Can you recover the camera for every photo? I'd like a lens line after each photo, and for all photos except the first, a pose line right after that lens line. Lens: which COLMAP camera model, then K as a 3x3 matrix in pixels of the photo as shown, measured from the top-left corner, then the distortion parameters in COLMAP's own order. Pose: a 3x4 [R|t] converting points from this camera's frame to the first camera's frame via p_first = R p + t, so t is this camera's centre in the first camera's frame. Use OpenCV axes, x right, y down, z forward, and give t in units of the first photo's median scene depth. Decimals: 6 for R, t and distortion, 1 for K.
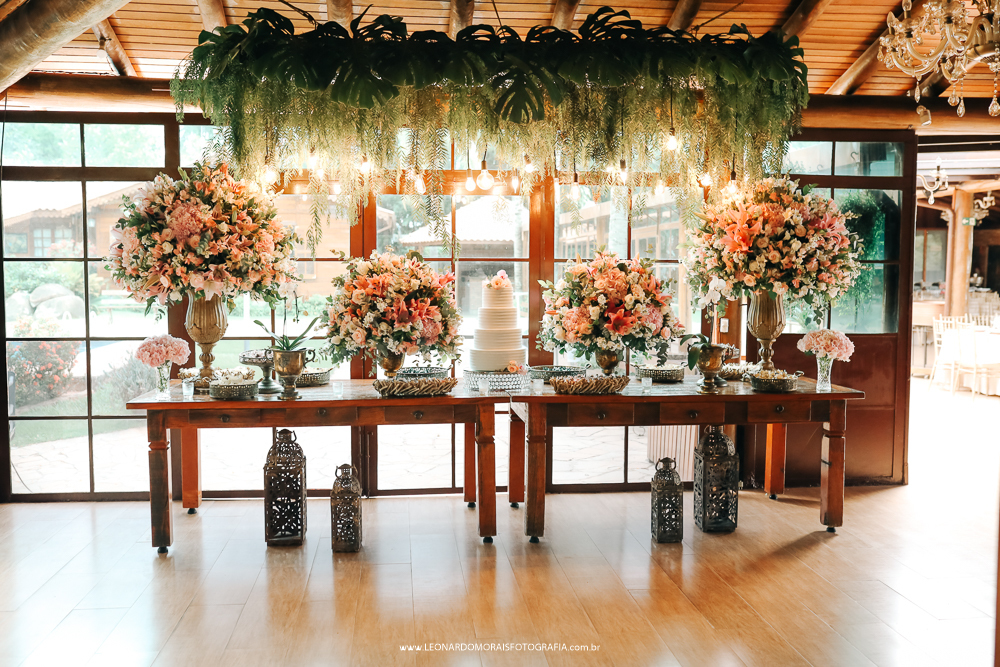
lens RADIAL K [[976.7, 0, 500.0], [0, 976.7, 333.5], [0, 0, 1]] dist [-0.060843, 0.085497]
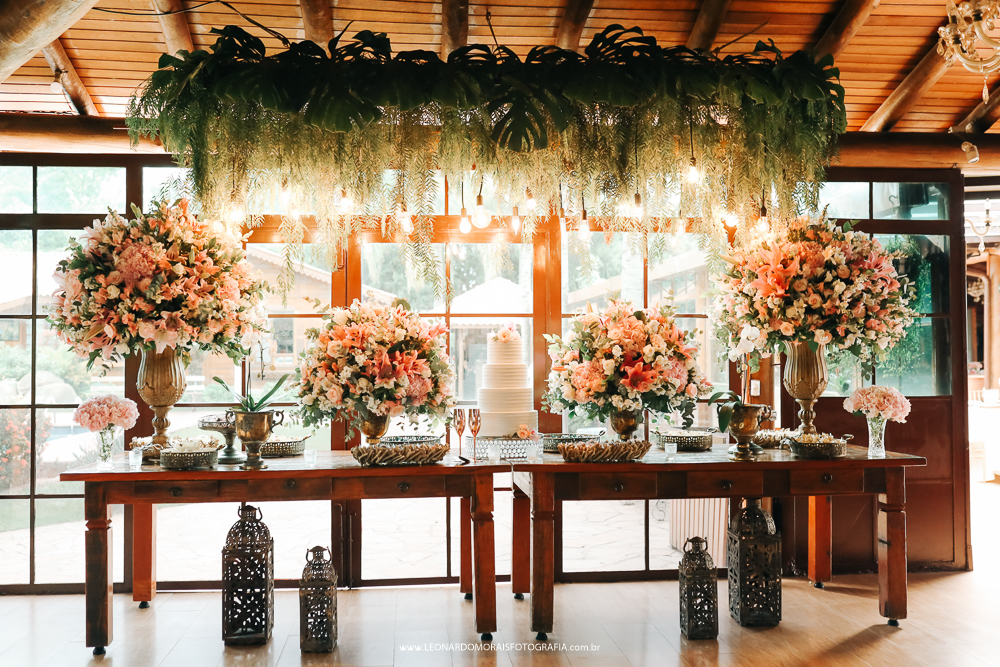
lens RADIAL K [[976.7, 0, 500.0], [0, 976.7, 333.5], [0, 0, 1]] dist [-0.060843, 0.085497]
pose [[0.999919, -0.008065, -0.009833, 0.009540], [0.007039, 0.994941, -0.100210, 0.034764], [0.010591, 0.100133, 0.994918, 0.137070]]
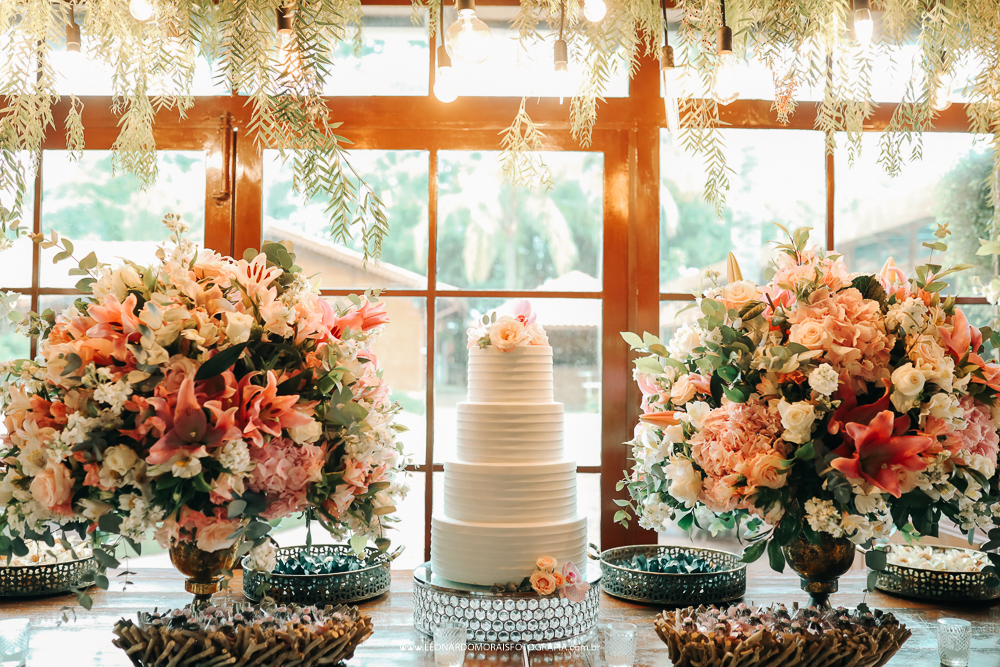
lens RADIAL K [[976.7, 0, 500.0], [0, 976.7, 333.5], [0, 0, 1]] dist [-0.060843, 0.085497]
pose [[0.995813, 0.003221, -0.091358, 0.028651], [-0.012397, 0.994905, -0.100051, -0.016649], [0.090570, 0.100765, 0.990779, 0.665634]]
